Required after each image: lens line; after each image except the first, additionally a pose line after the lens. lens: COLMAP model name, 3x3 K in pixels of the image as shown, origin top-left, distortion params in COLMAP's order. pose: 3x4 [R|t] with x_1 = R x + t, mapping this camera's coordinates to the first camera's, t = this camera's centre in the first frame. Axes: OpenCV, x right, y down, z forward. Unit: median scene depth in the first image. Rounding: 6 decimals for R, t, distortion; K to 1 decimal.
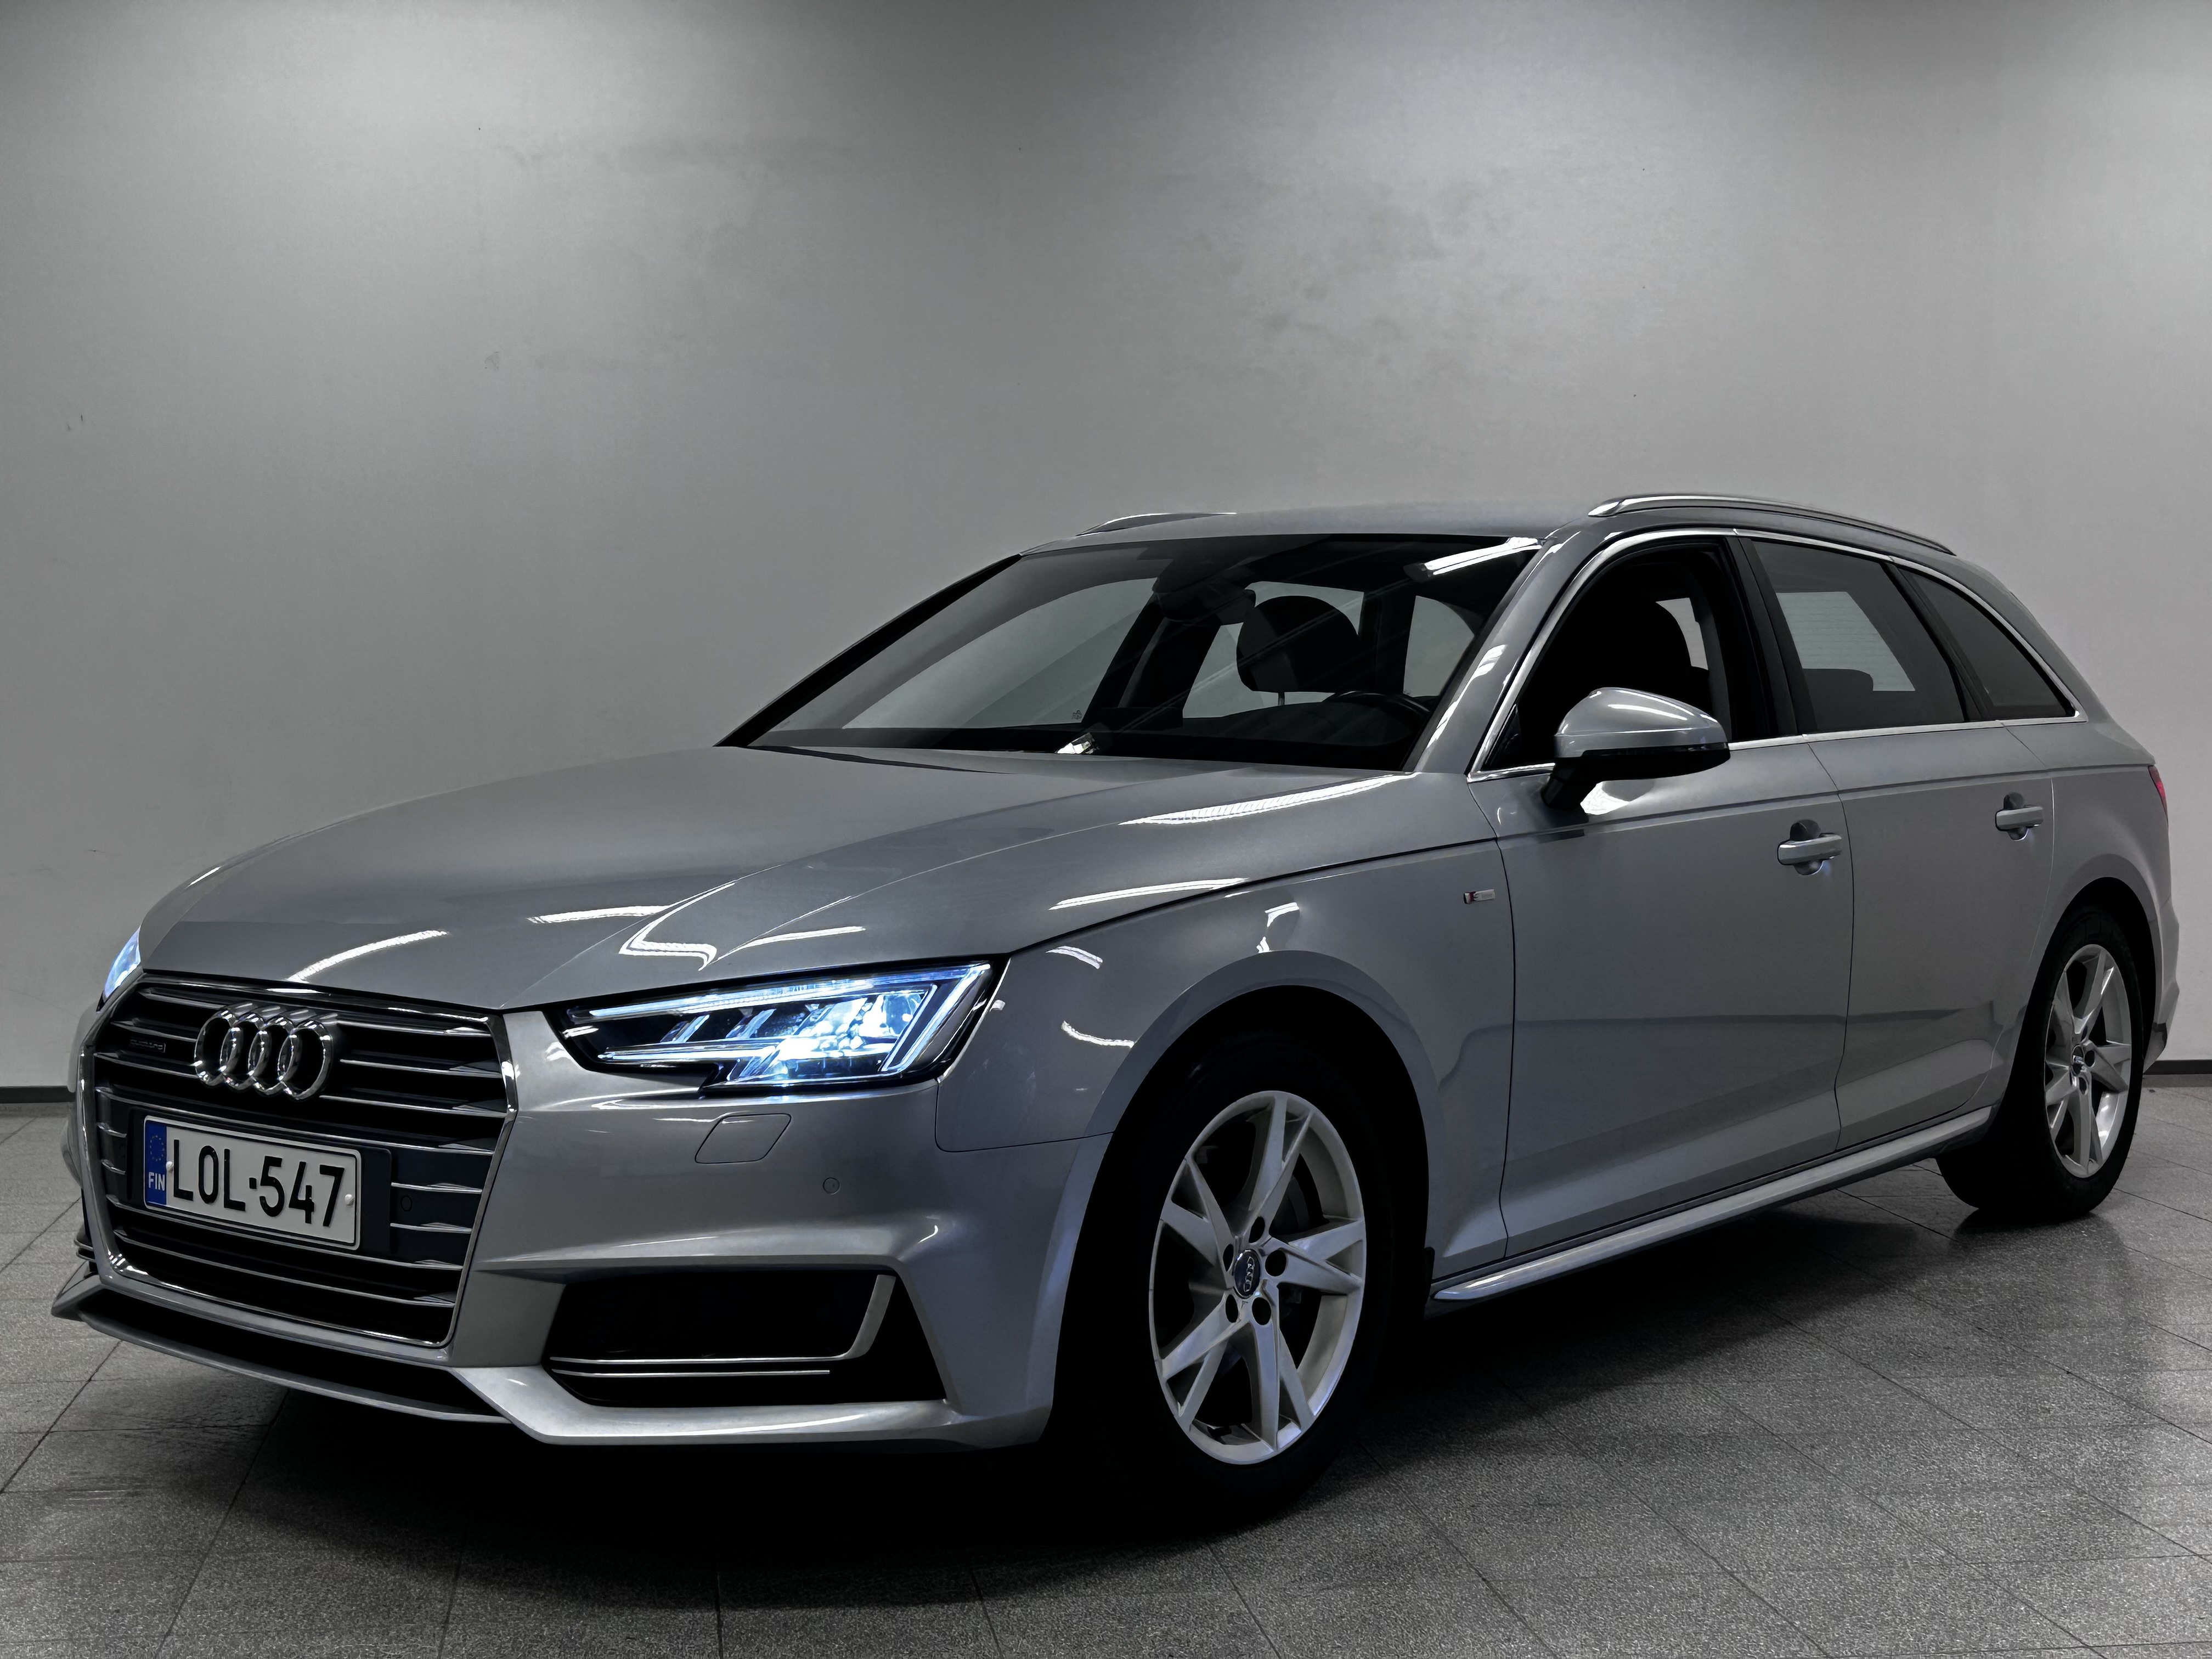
lens RADIAL K [[2895.2, 0, 1072.8], [0, 2895.2, 833.1], [0, 0, 1]] dist [0.215131, -0.735666]
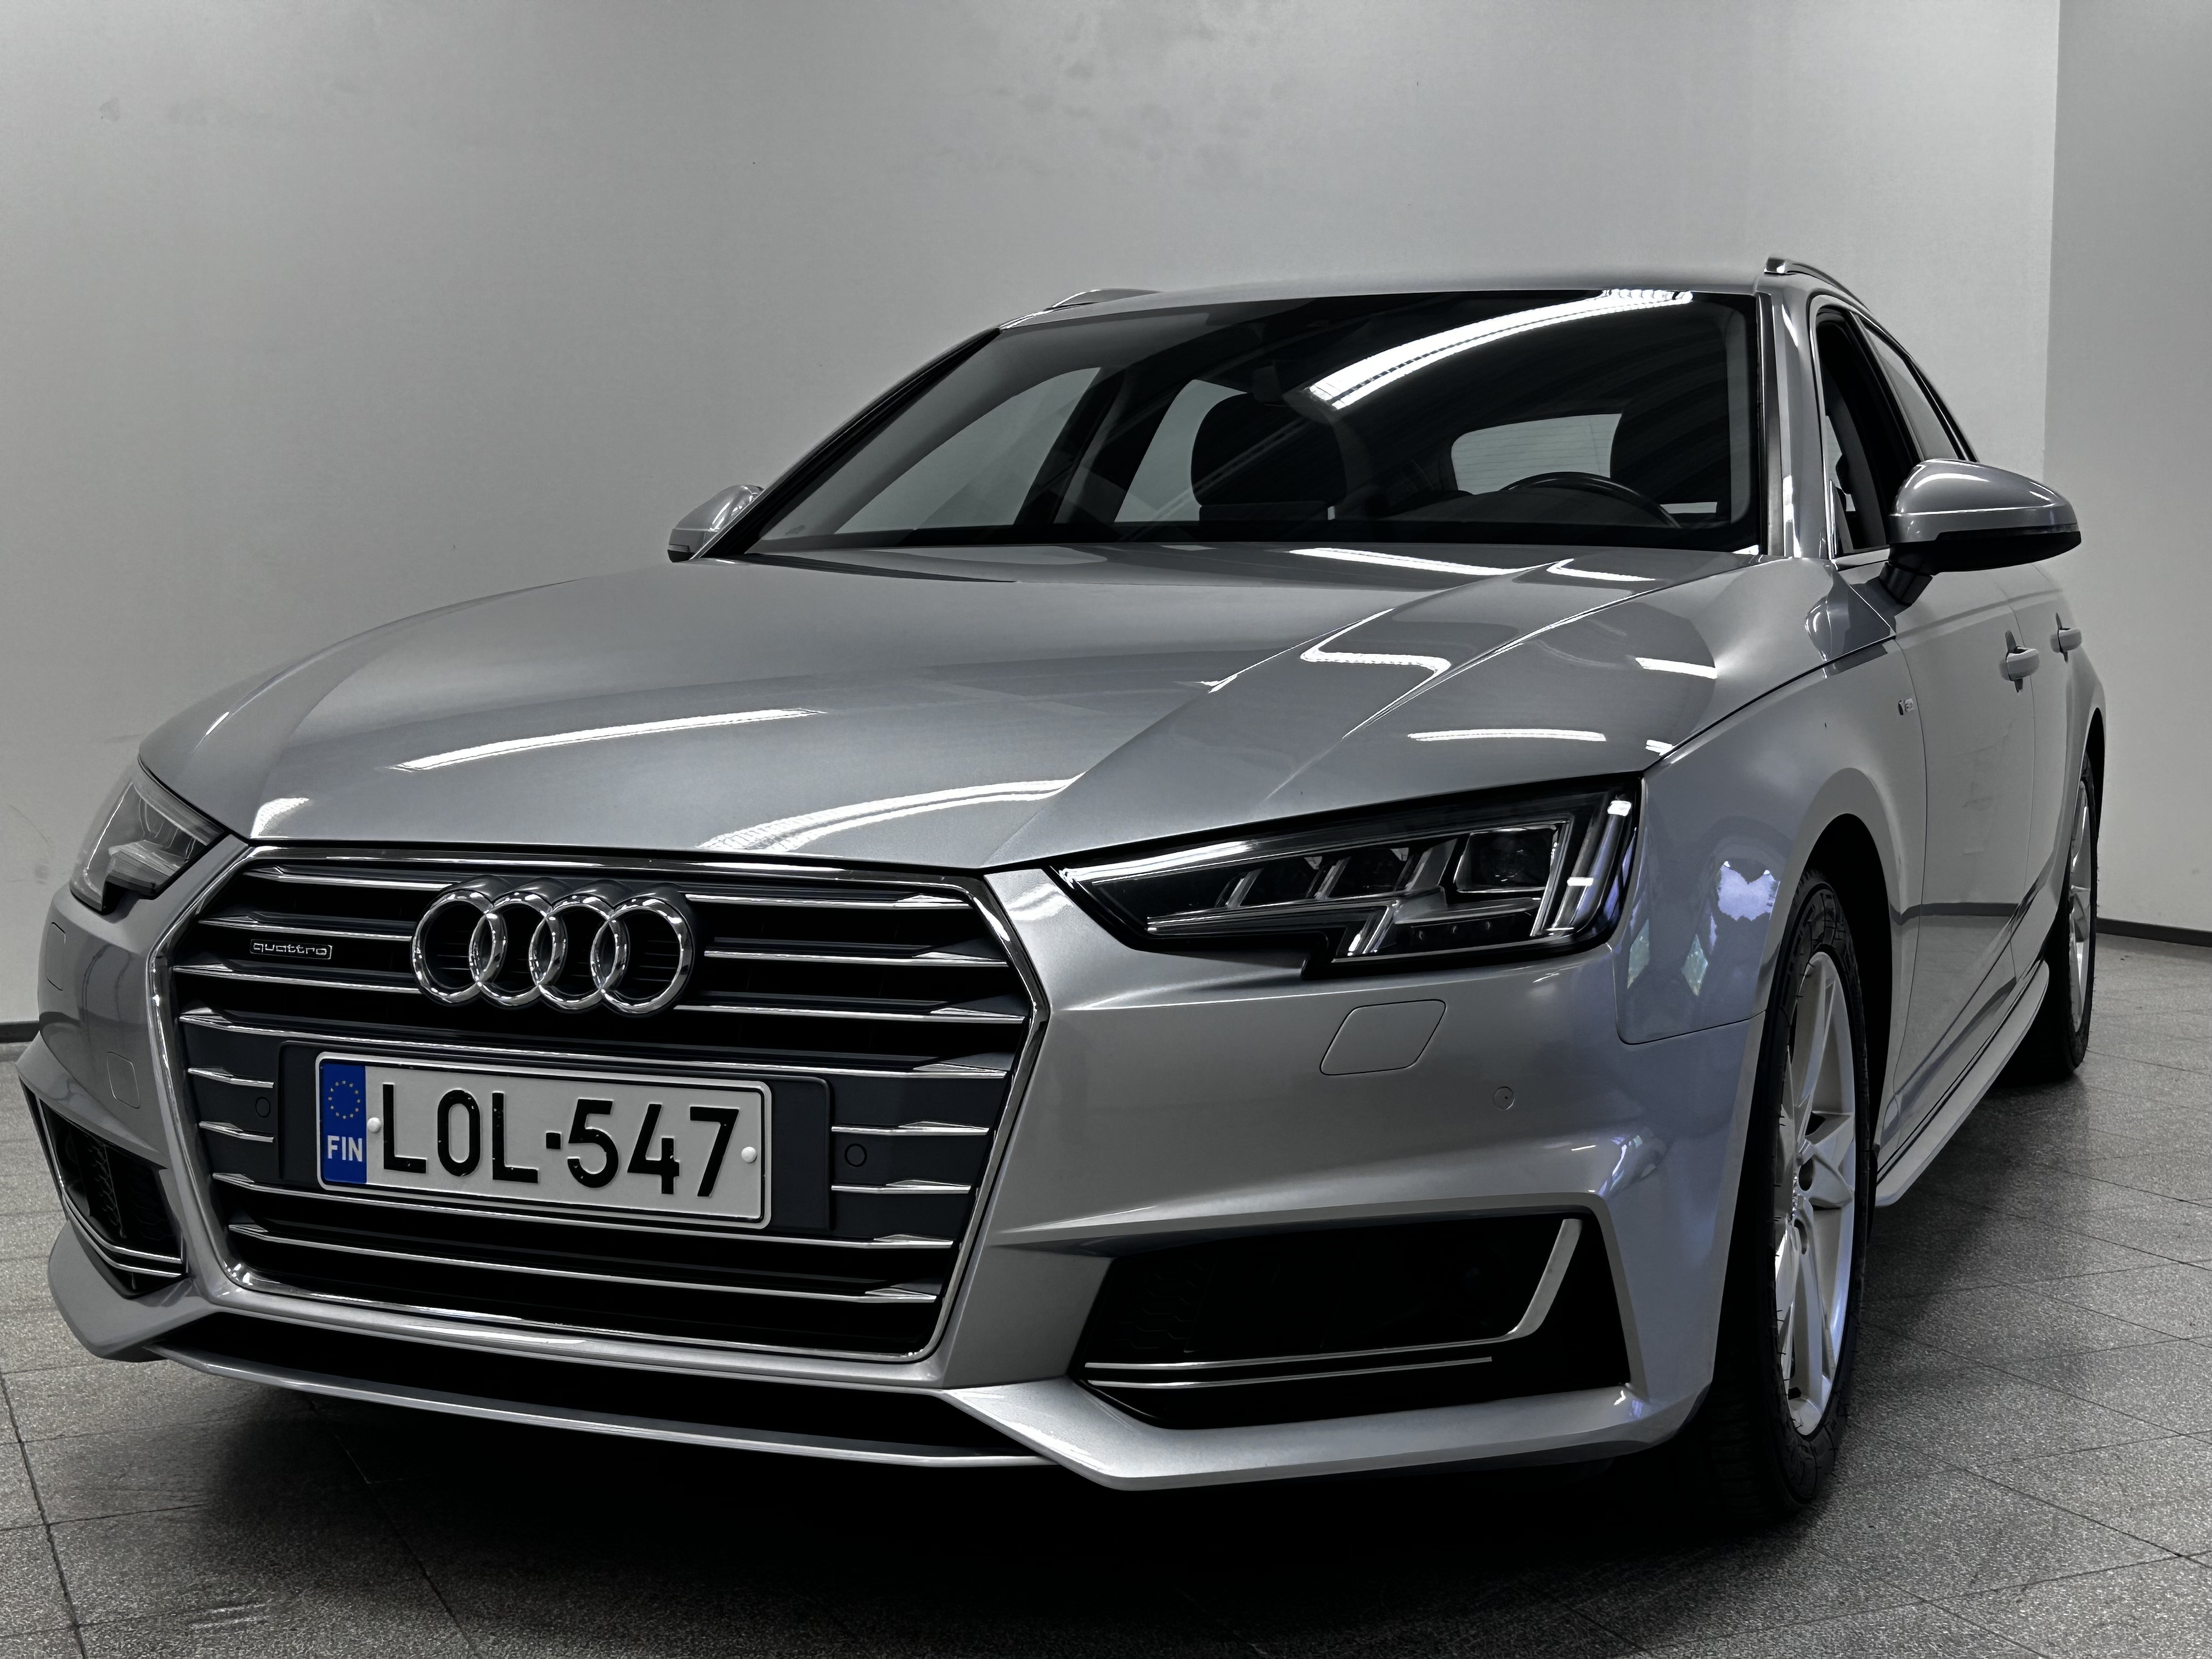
lens RADIAL K [[2895.2, 0, 1072.8], [0, 2895.2, 833.1], [0, 0, 1]] dist [0.215131, -0.735666]
pose [[0.961619, -0.029750, 0.272771, -0.351058], [0.021833, 0.999249, 0.032015, 0.029926], [-0.273519, -0.024831, 0.961546, 0.327478]]
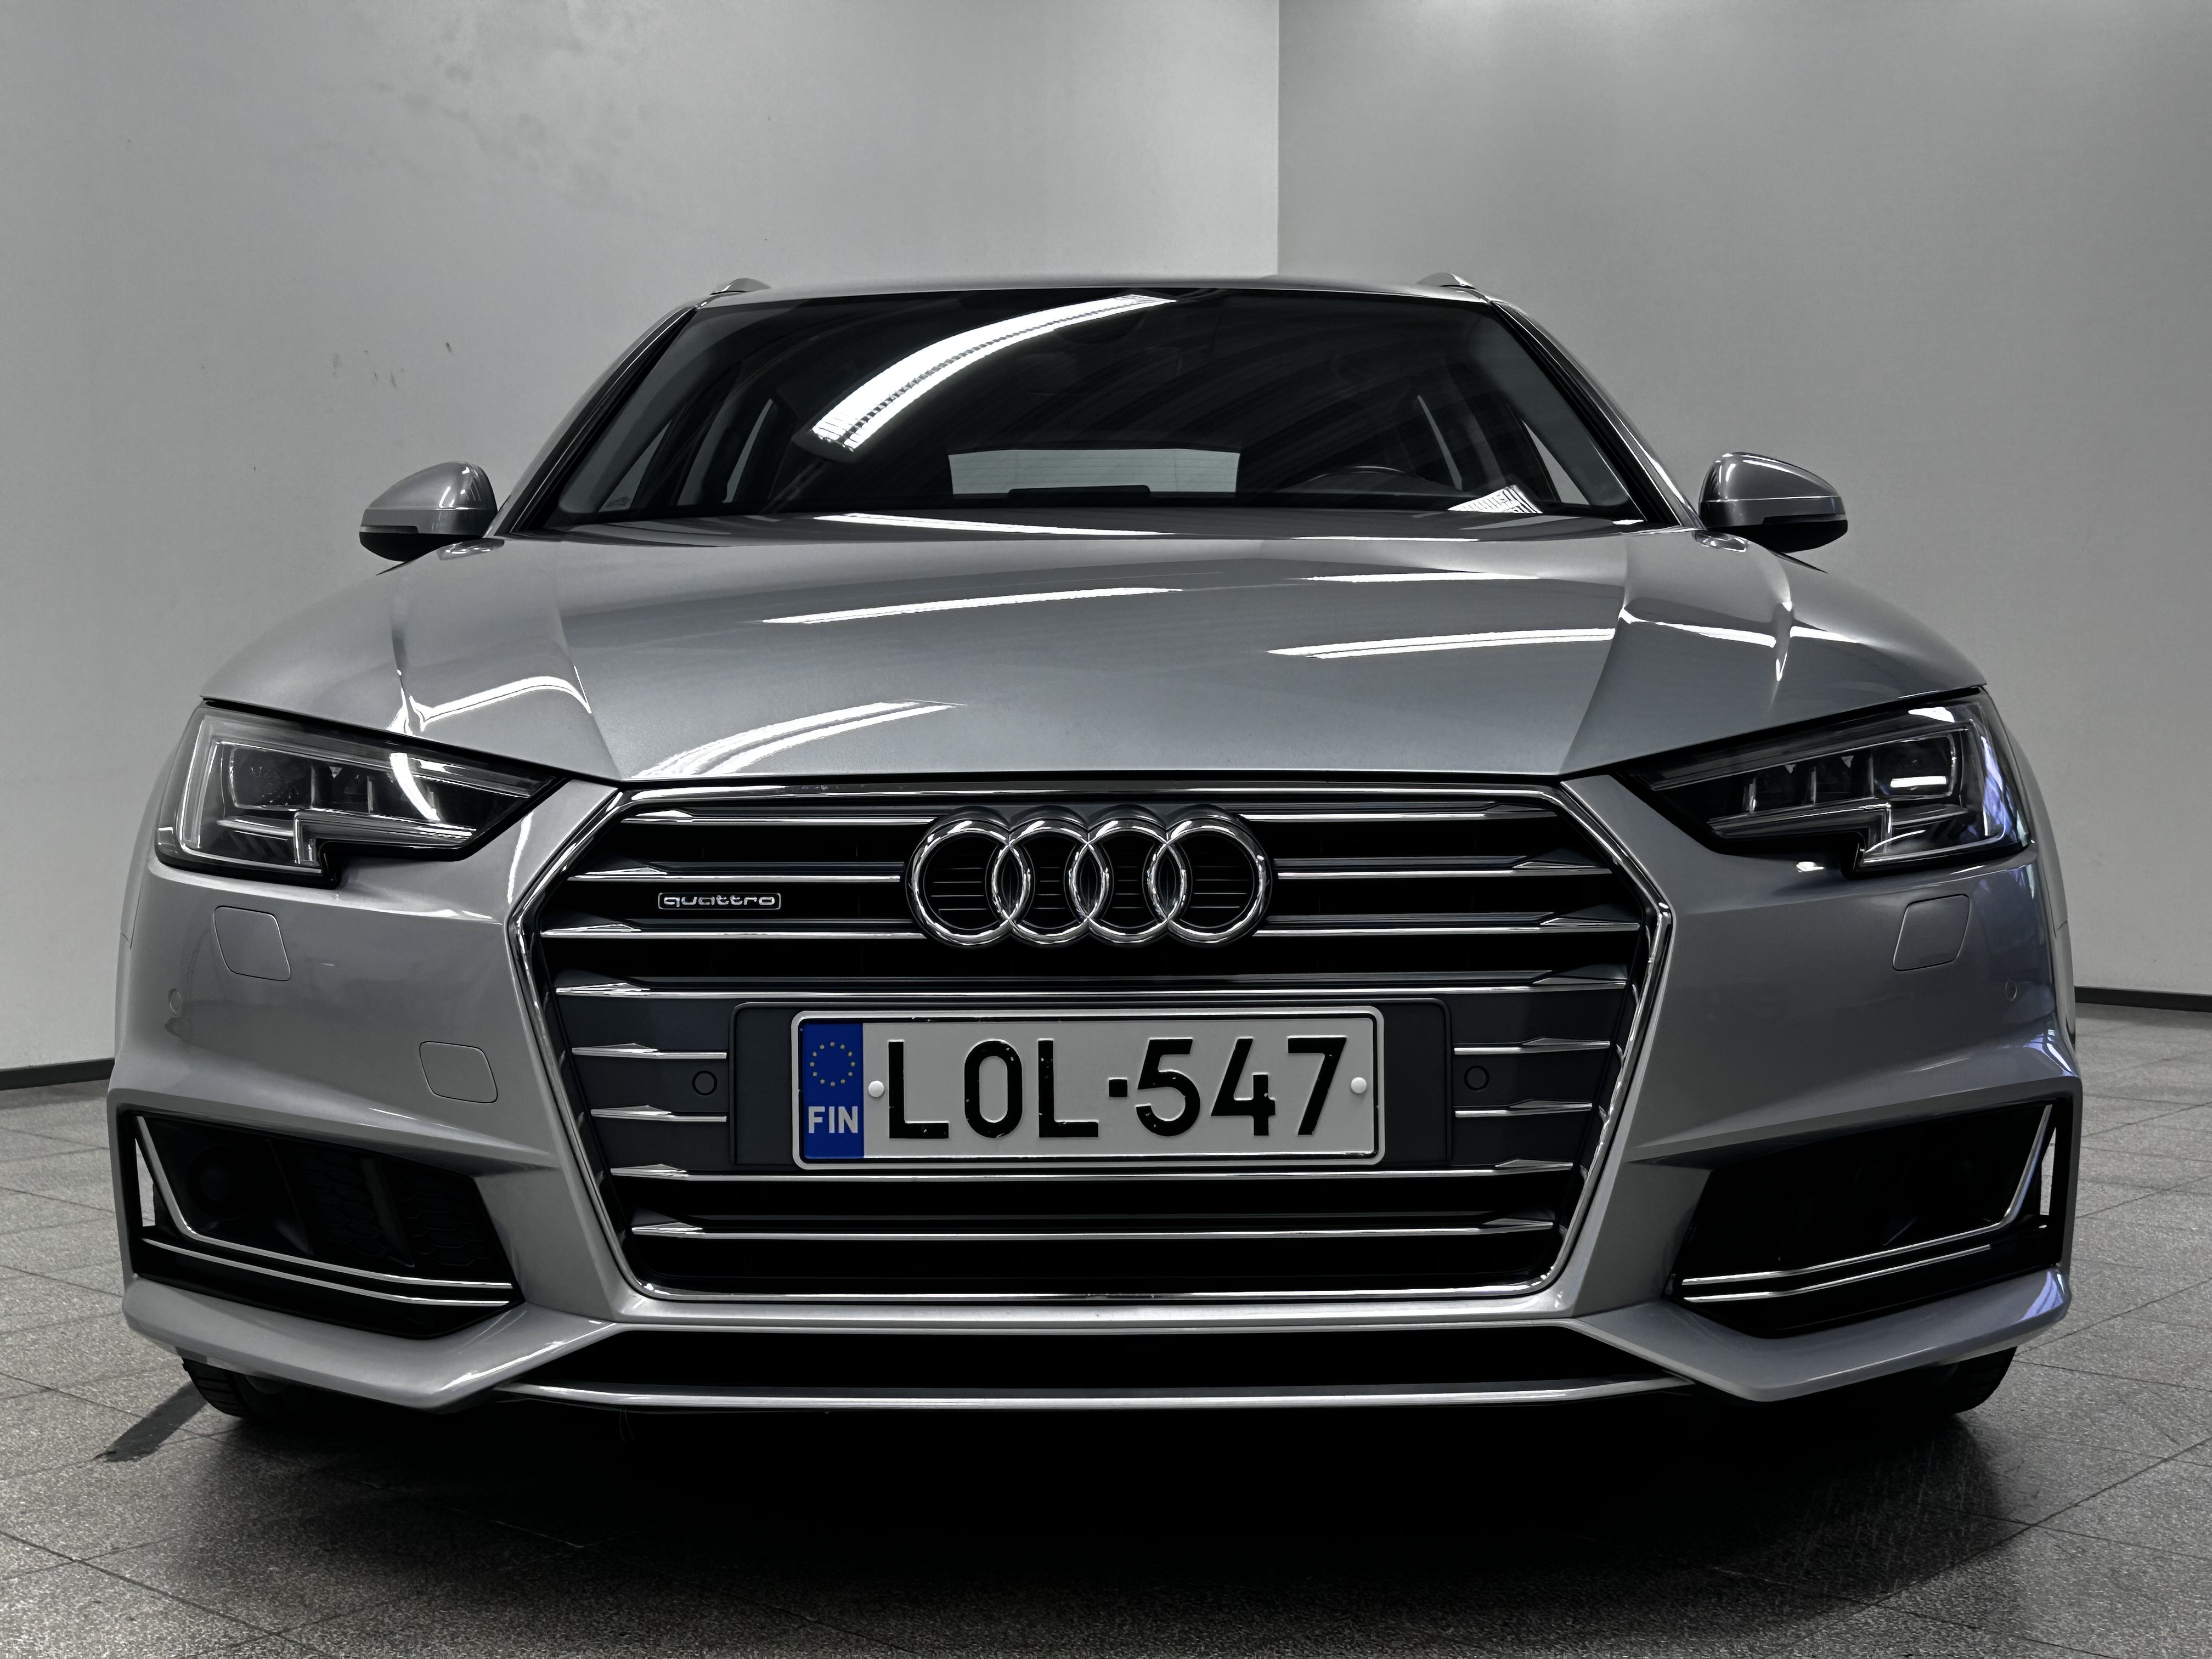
lens RADIAL K [[2895.2, 0, 1072.8], [0, 2895.2, 833.1], [0, 0, 1]] dist [0.215131, -0.735666]
pose [[0.770875, -0.041505, 0.635633, -0.680776], [0.045508, 0.998914, 0.010037, 0.060270], [-0.635359, 0.021189, 0.771926, 0.544819]]
